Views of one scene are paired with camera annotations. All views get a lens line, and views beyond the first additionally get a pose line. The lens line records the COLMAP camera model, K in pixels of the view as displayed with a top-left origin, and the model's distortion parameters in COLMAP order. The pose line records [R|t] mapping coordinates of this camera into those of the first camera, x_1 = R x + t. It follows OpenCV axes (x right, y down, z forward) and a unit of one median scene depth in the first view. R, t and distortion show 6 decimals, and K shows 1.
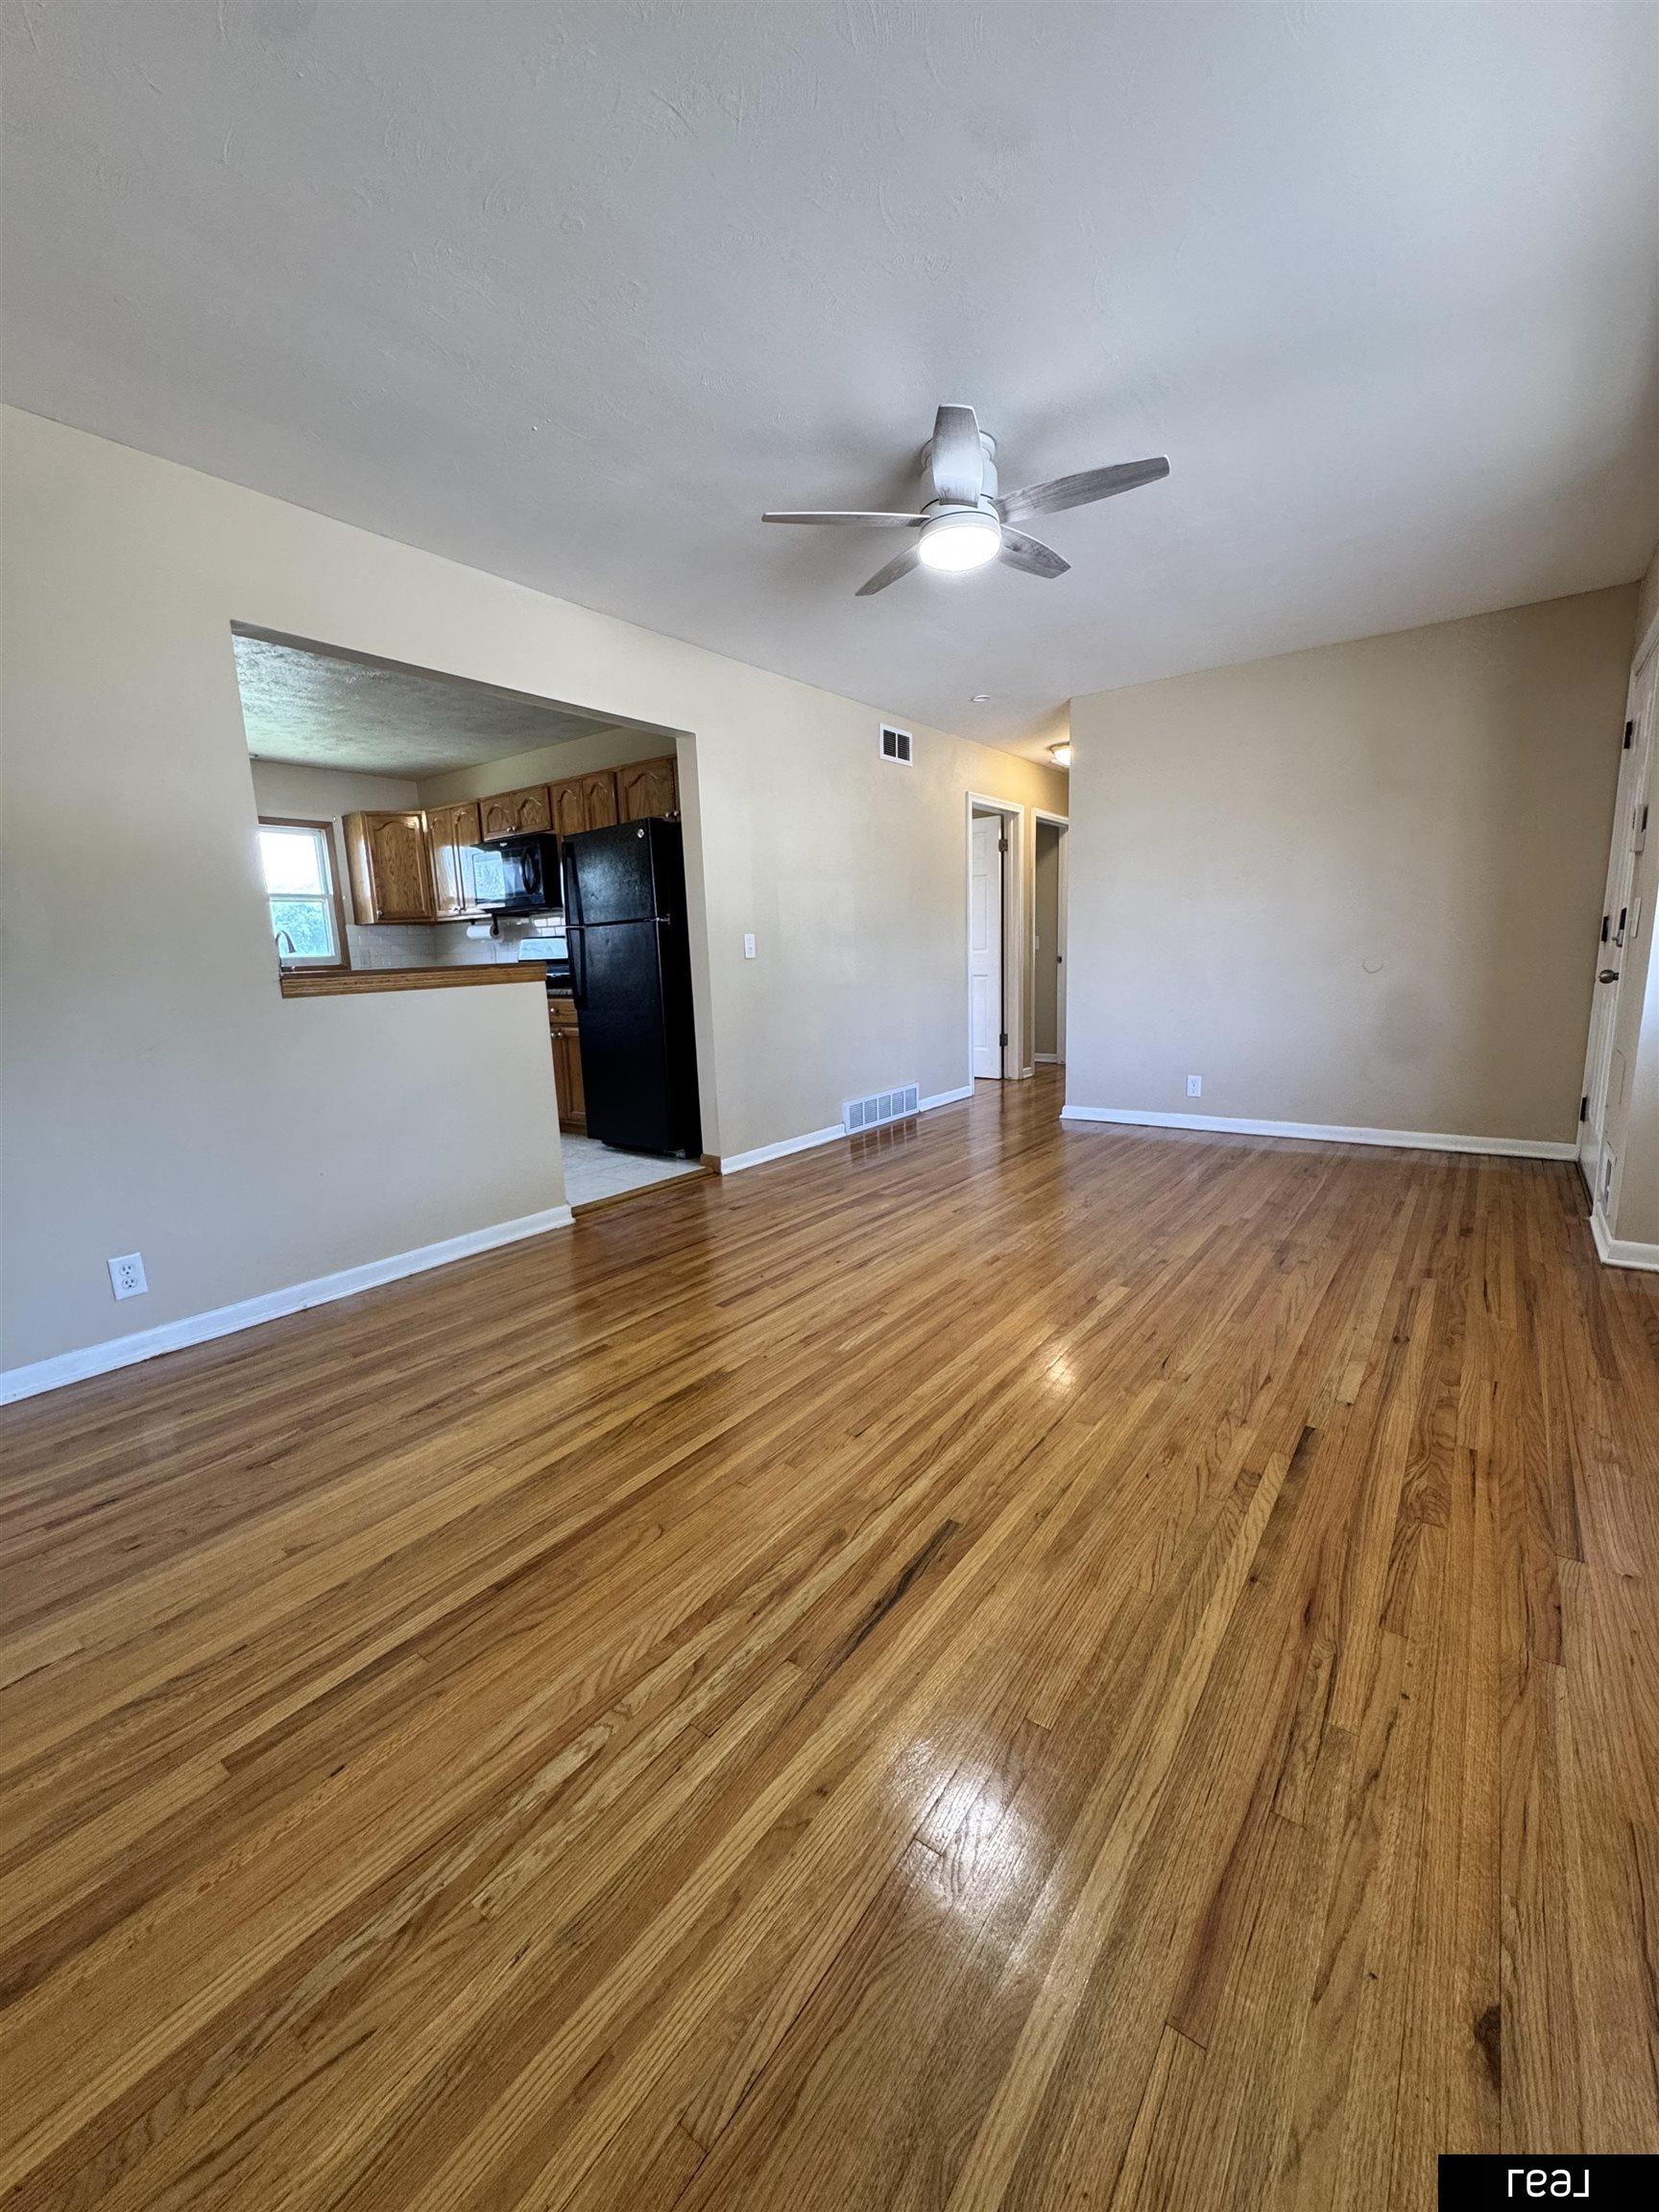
lens RADIAL K [[881.1, 0, 833.2], [0, 881.1, 1095.1], [0, 0, 1]] dist [-0.004343, 0.000857]
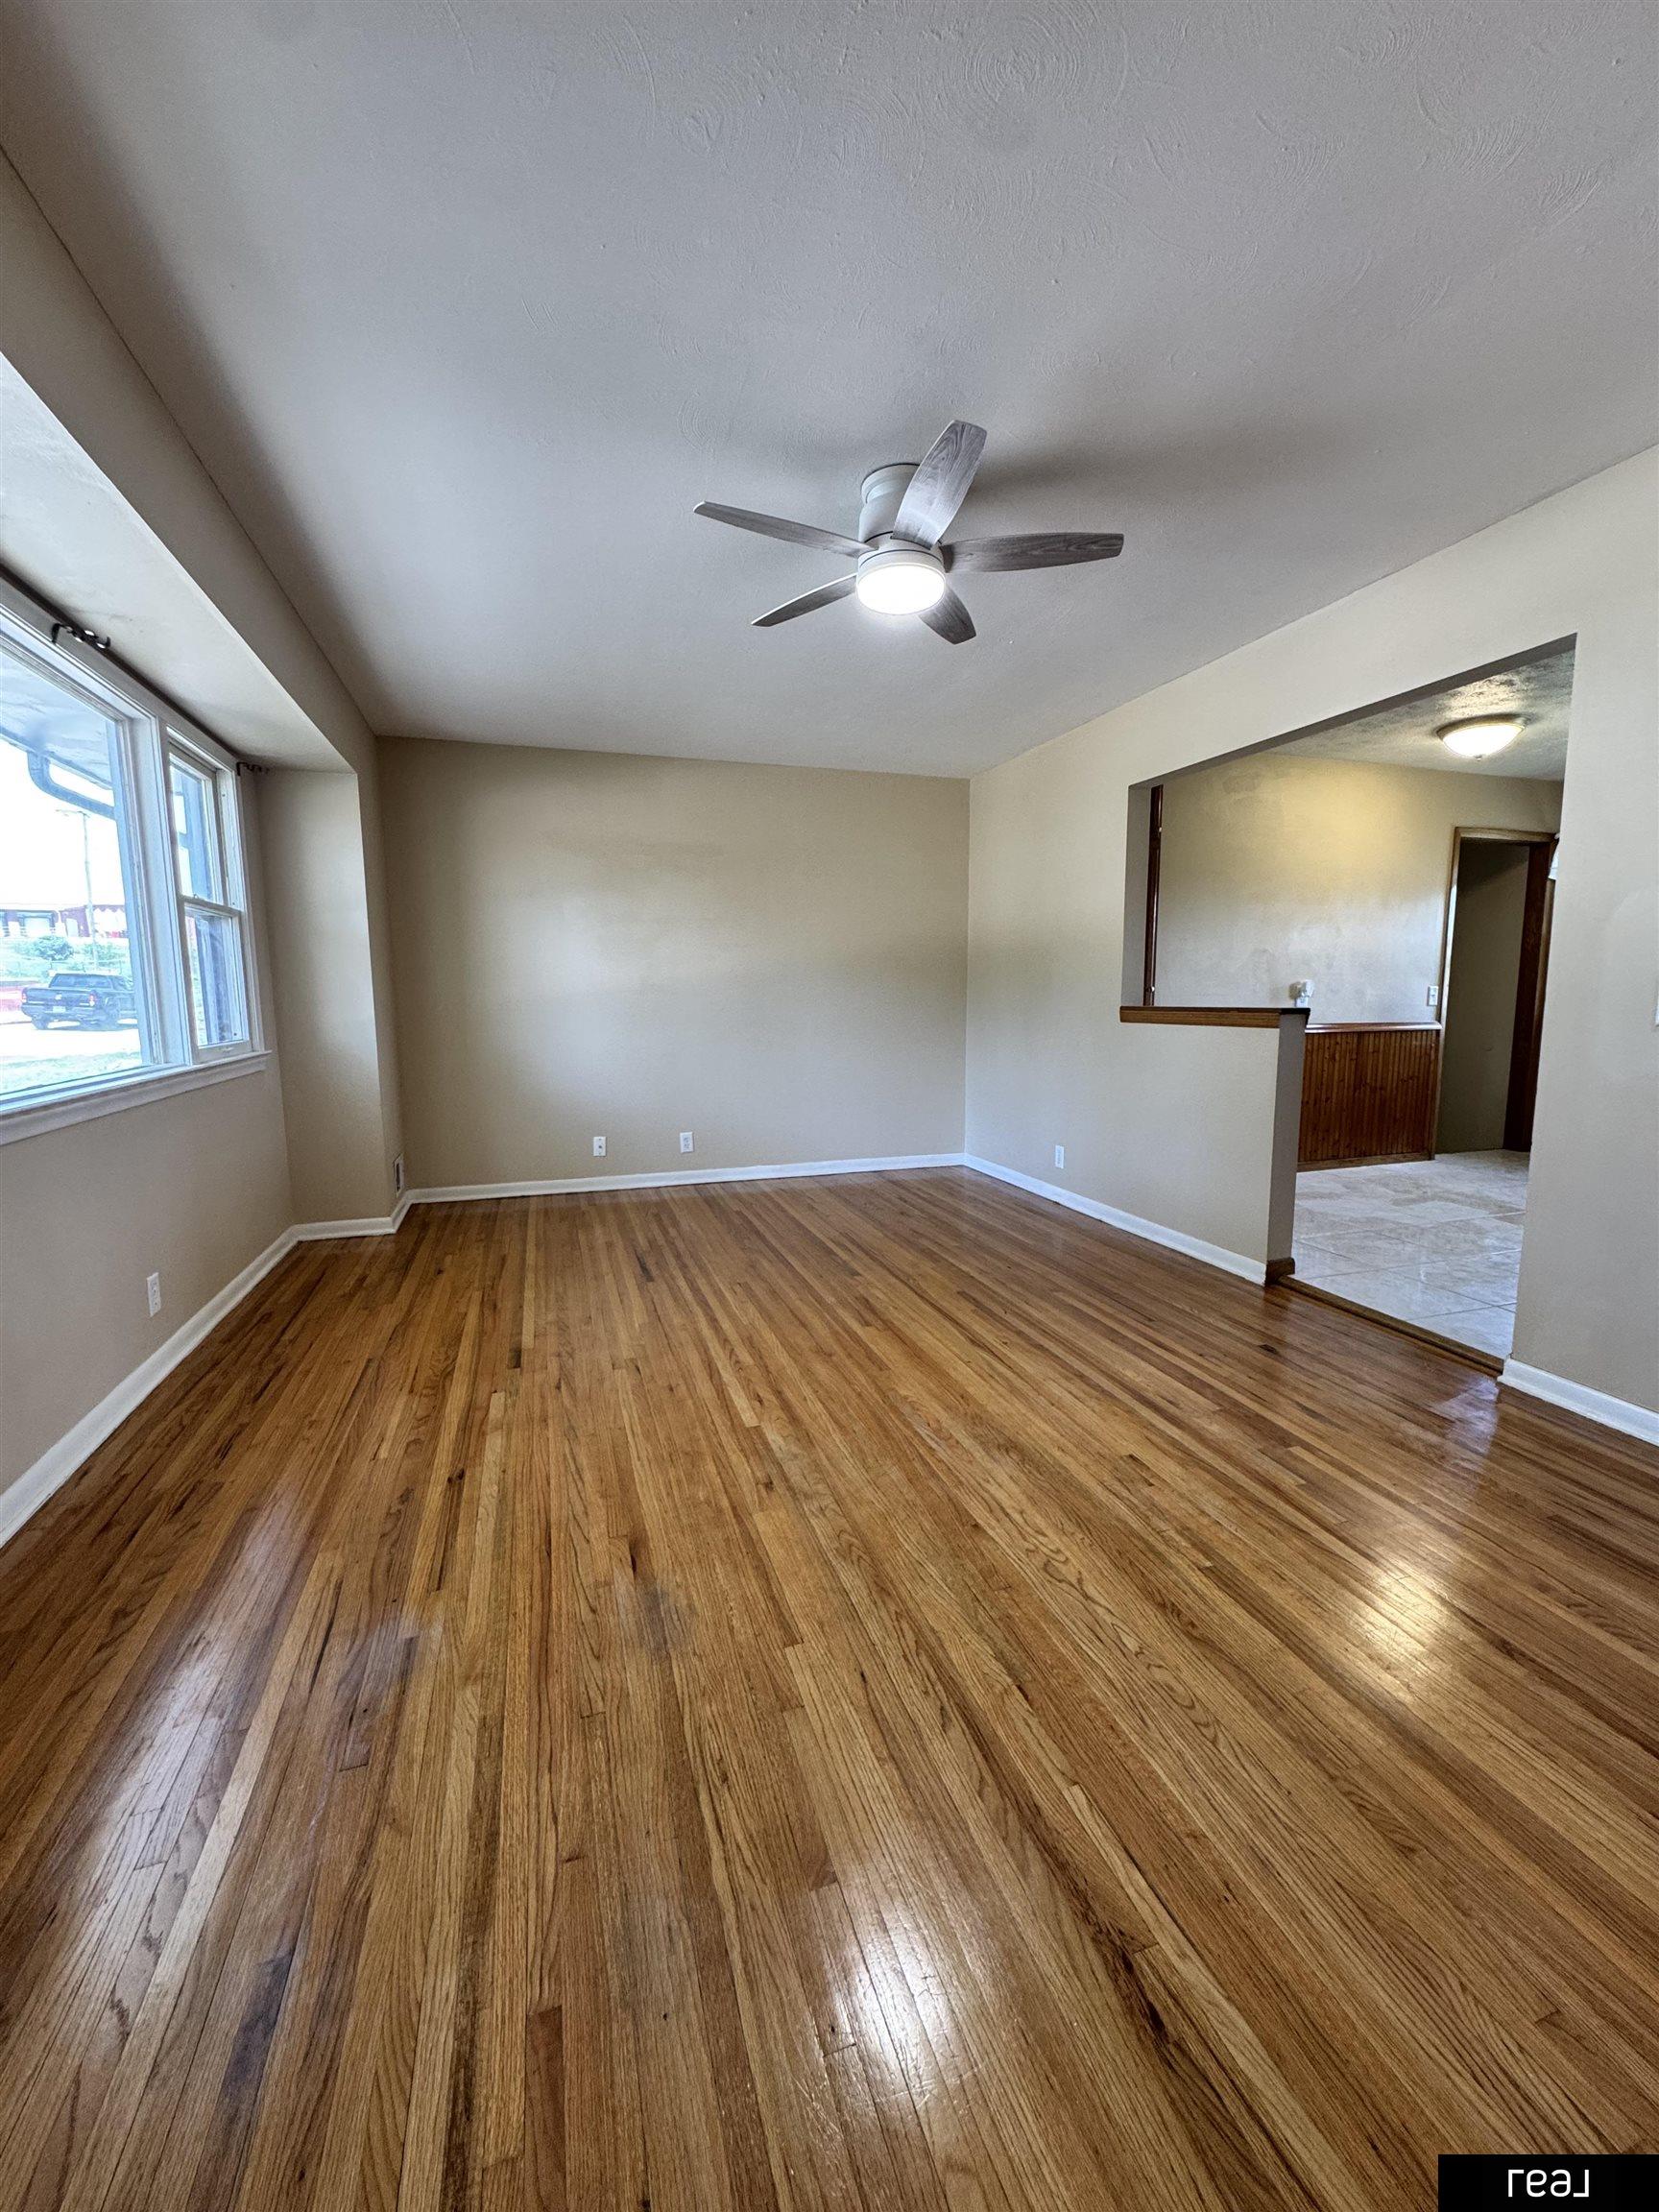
lens RADIAL K [[881.1, 0, 828.9], [0, 881.1, 1103.4], [0, 0, 1]] dist [-0.004343, 0.000857]
pose [[-0.574957, 0.143779, -0.805452, 0.900758], [-0.105120, 0.963298, 0.246994, -0.290109], [0.811403, 0.226680, -0.538741, 1.402791]]
